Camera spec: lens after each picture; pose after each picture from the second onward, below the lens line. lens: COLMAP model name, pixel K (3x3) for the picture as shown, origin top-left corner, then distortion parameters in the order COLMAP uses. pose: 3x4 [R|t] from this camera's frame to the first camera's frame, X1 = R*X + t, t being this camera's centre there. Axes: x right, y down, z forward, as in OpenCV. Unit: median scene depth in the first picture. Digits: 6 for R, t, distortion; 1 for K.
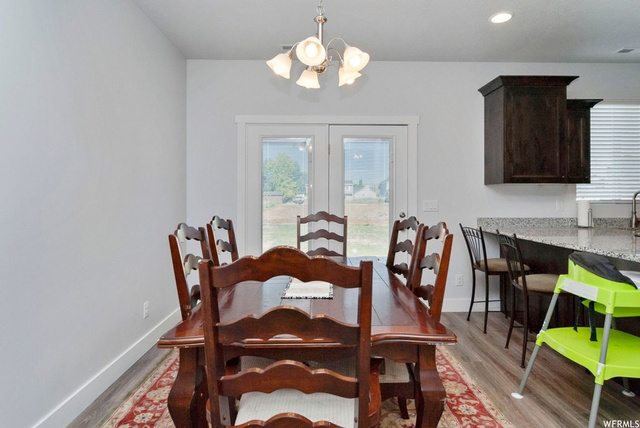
lens RADIAL K [[356.6, 0, 324.9], [0, 356.6, 195.6], [0, 0, 1]] dist [-0.000527, 0.001875]
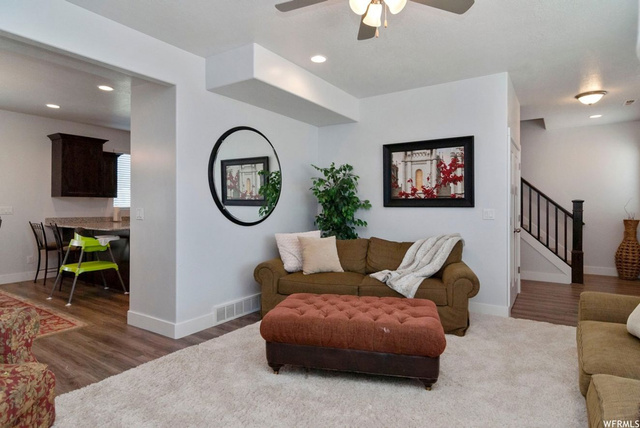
lens RADIAL K [[356.6, 0, 328.9], [0, 356.6, 204.8], [0, 0, 1]] dist [-0.000527, 0.001875]
pose [[0.562798, 0.005131, 0.826579, -0.178061], [-0.009894, 0.999951, 0.000529, -0.009208], [-0.826535, -0.008476, 0.562821, -0.984464]]
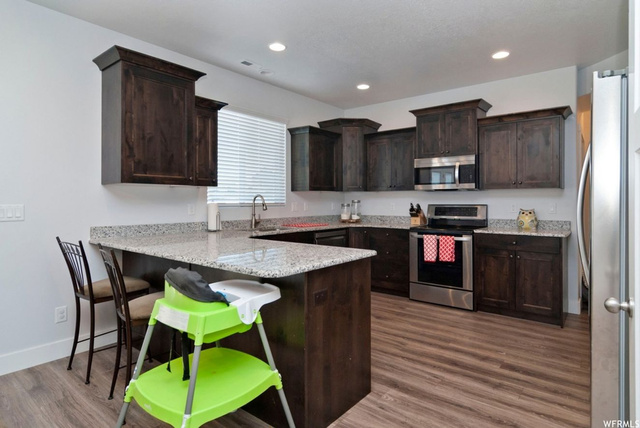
lens RADIAL K [[356.6, 0, 324.3], [0, 356.6, 200.2], [0, 0, 1]] dist [-0.000527, 0.001875]
pose [[0.648066, 0.003170, 0.761578, 0.186474], [-0.004903, 0.999988, 0.000011, 0.002328], [-0.761568, -0.003741, 0.648074, 0.135152]]
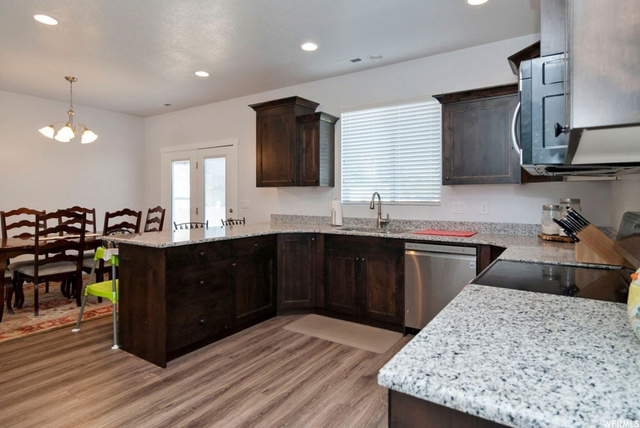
lens RADIAL K [[356.6, 0, 323.7], [0, 356.6, 195.3], [0, 0, 1]] dist [-0.000527, 0.001875]
pose [[0.818868, 0.001378, -0.573980, 1.436071], [0.000233, 0.999996, 0.002734, -0.008645], [0.573982, -0.002372, 0.818865, 0.076907]]
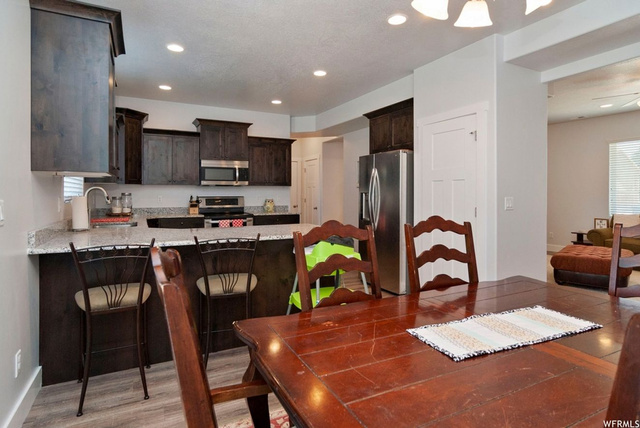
lens RADIAL K [[356.6, 0, 317.5], [0, 356.6, 210.6], [0, 0, 1]] dist [-0.000527, 0.001875]
pose [[-0.421926, -0.041841, 0.905664, -0.254022], [-0.005031, 0.999027, 0.043811, 0.005451], [-0.906616, 0.013928, -0.421726, 0.918655]]
